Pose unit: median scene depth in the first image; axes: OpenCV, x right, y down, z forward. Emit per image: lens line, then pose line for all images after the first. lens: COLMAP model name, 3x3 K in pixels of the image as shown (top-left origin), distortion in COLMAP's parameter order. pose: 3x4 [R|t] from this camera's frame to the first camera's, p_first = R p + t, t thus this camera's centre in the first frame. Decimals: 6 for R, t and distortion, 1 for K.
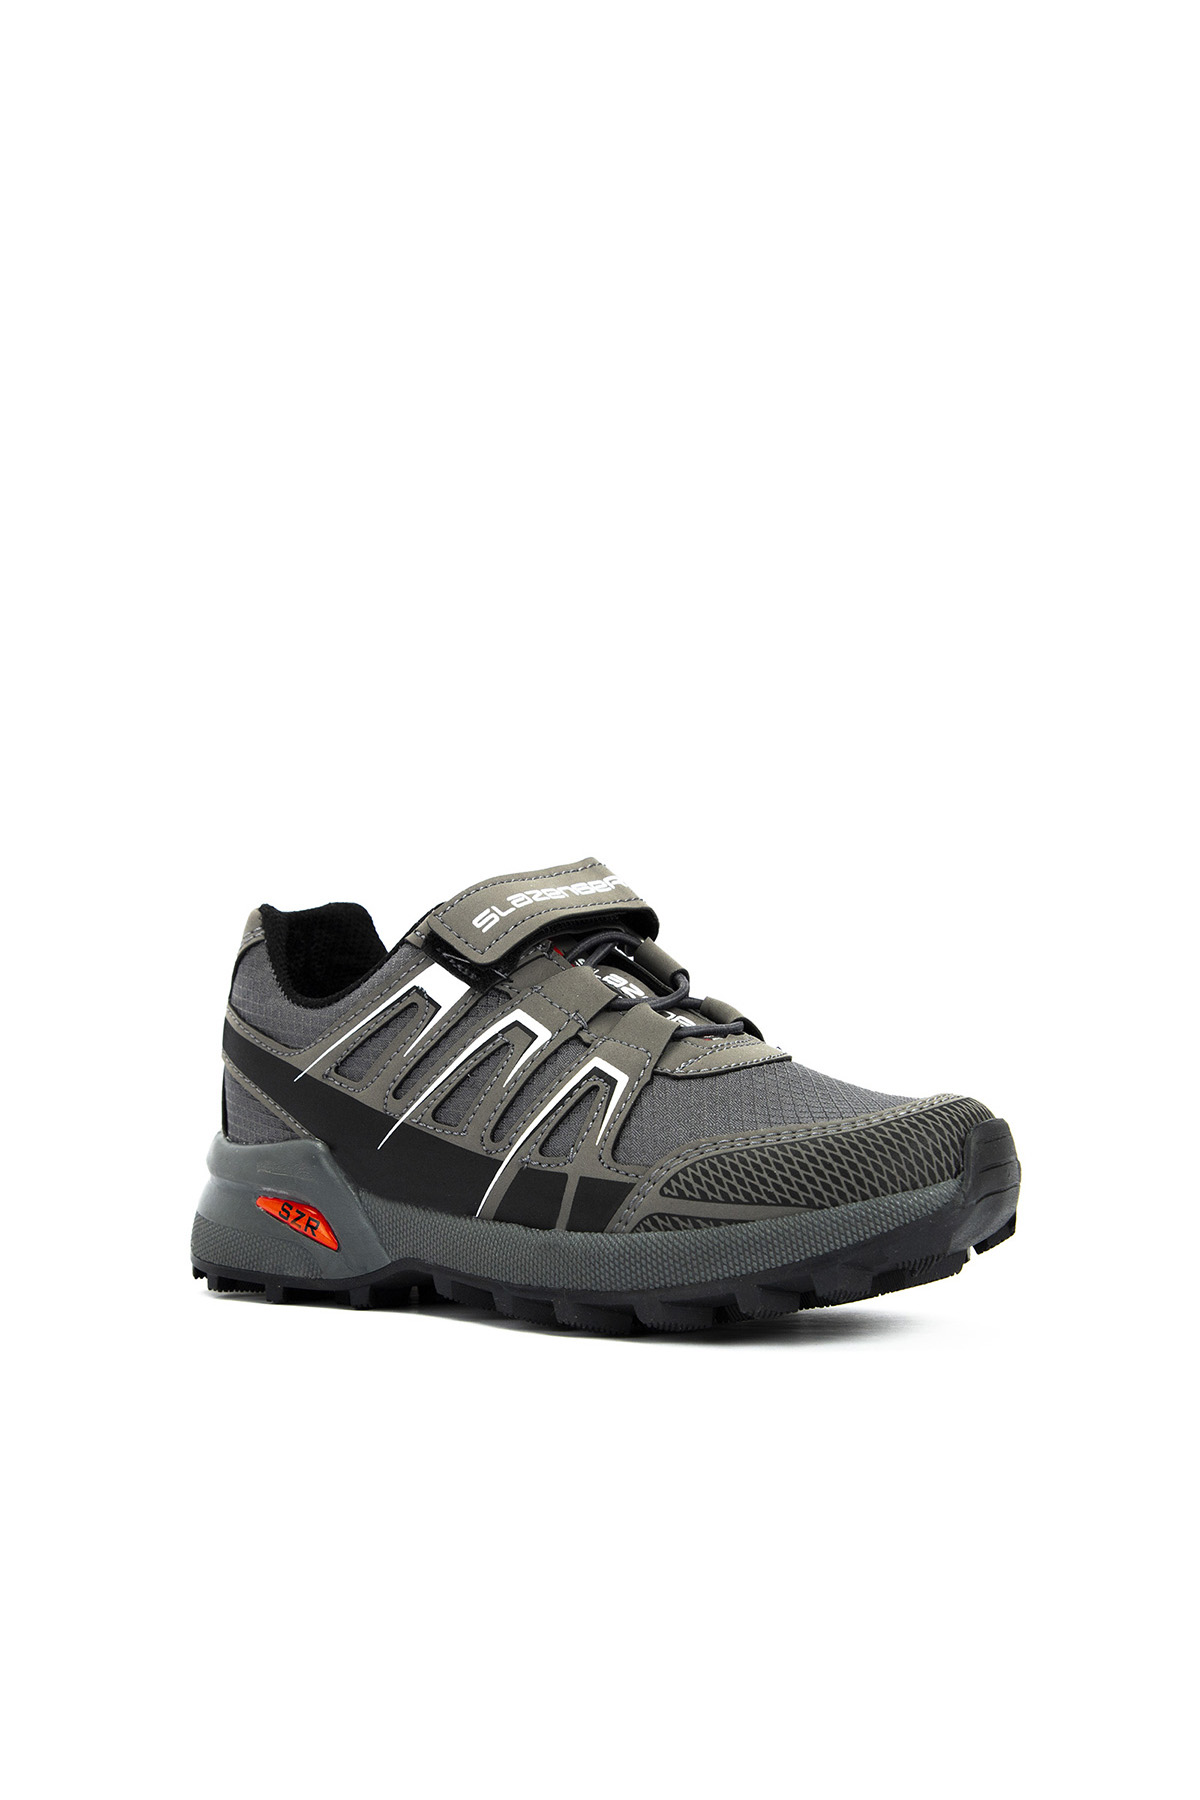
lens RADIAL K [[2090.2, 0, 600.0], [0, 2090.2, 900.0], [0, 0, 1]] dist [0.003243, -0.000572]
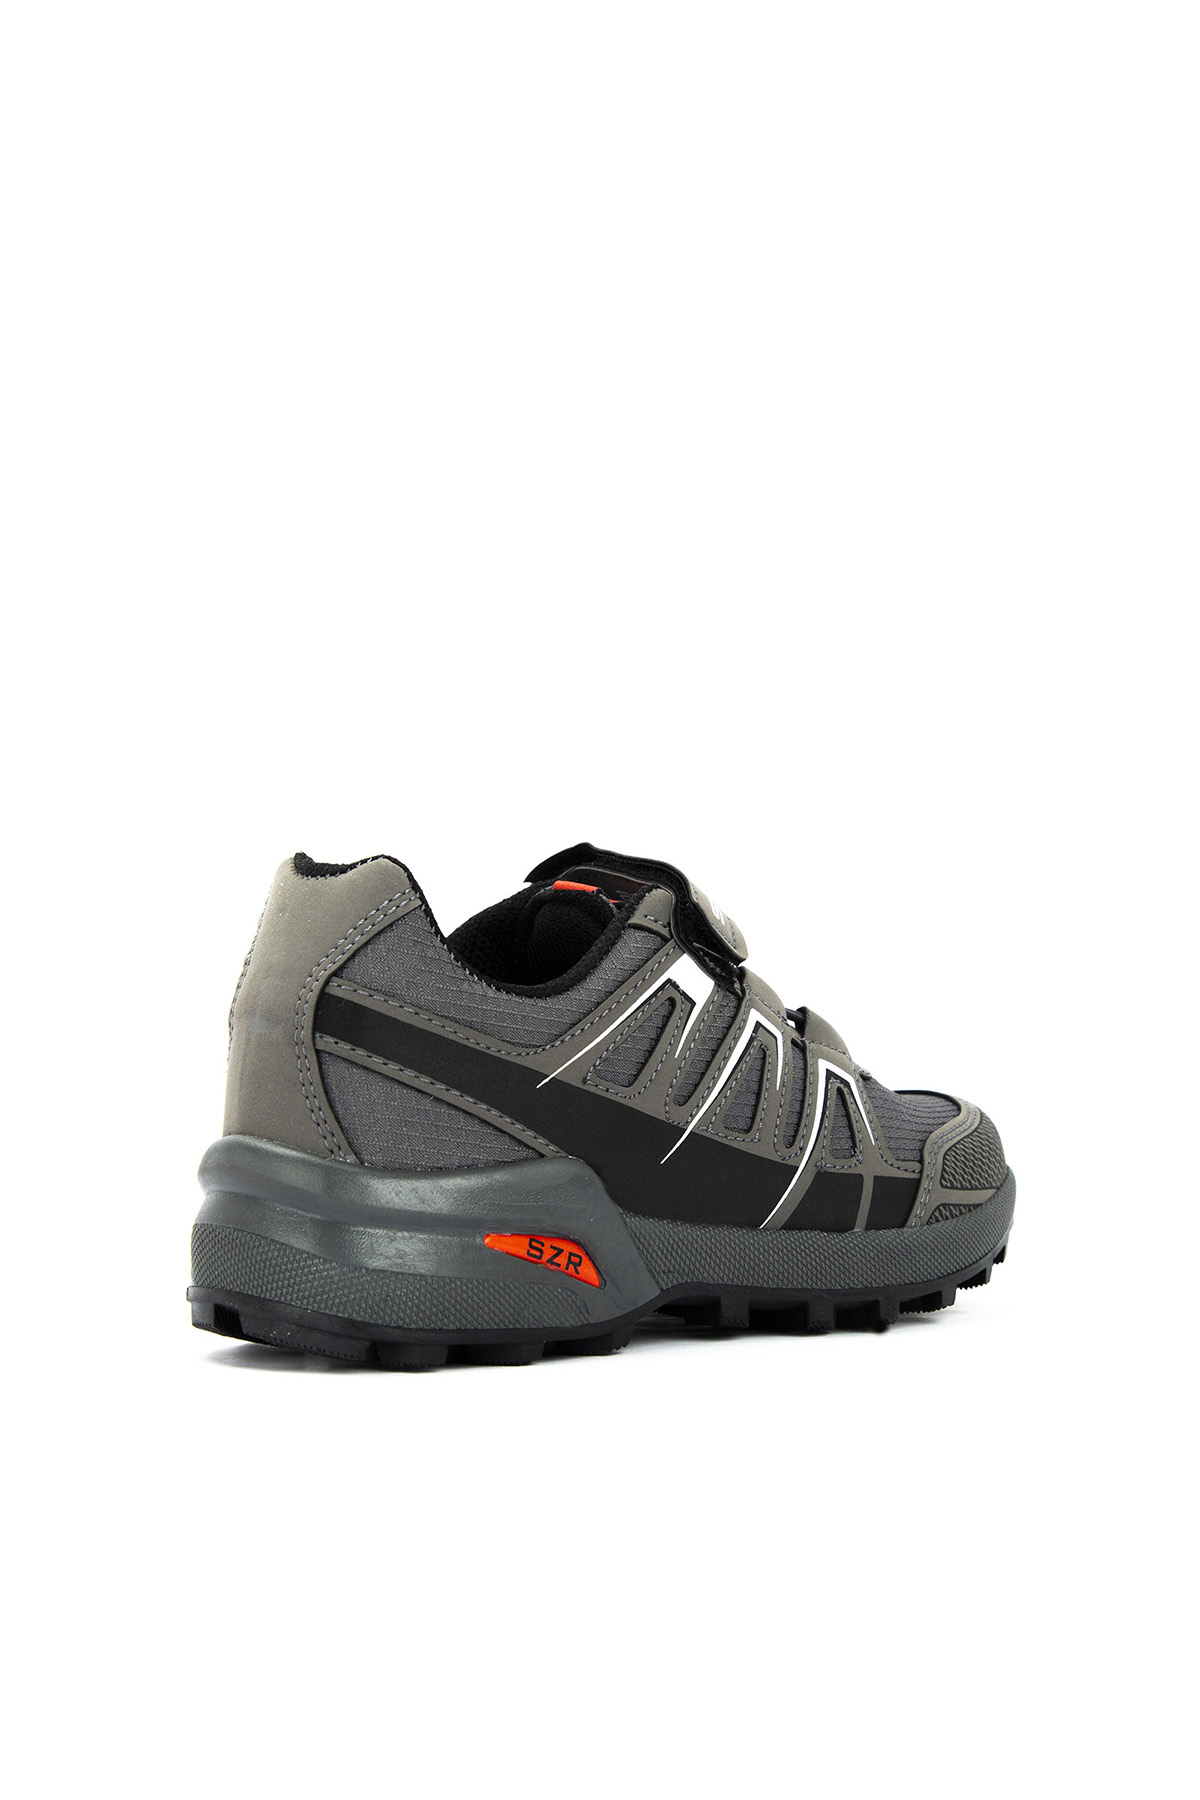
lens RADIAL K [[2090.2, 0, 600.0], [0, 2090.2, 900.0], [0, 0, 1]] dist [0.003243, -0.000572]
pose [[0.272991, 0.077087, 0.958923, -0.987900], [-0.075229, 0.995443, -0.058606, 0.064354], [-0.959071, -0.056140, 0.277546, 0.809795]]
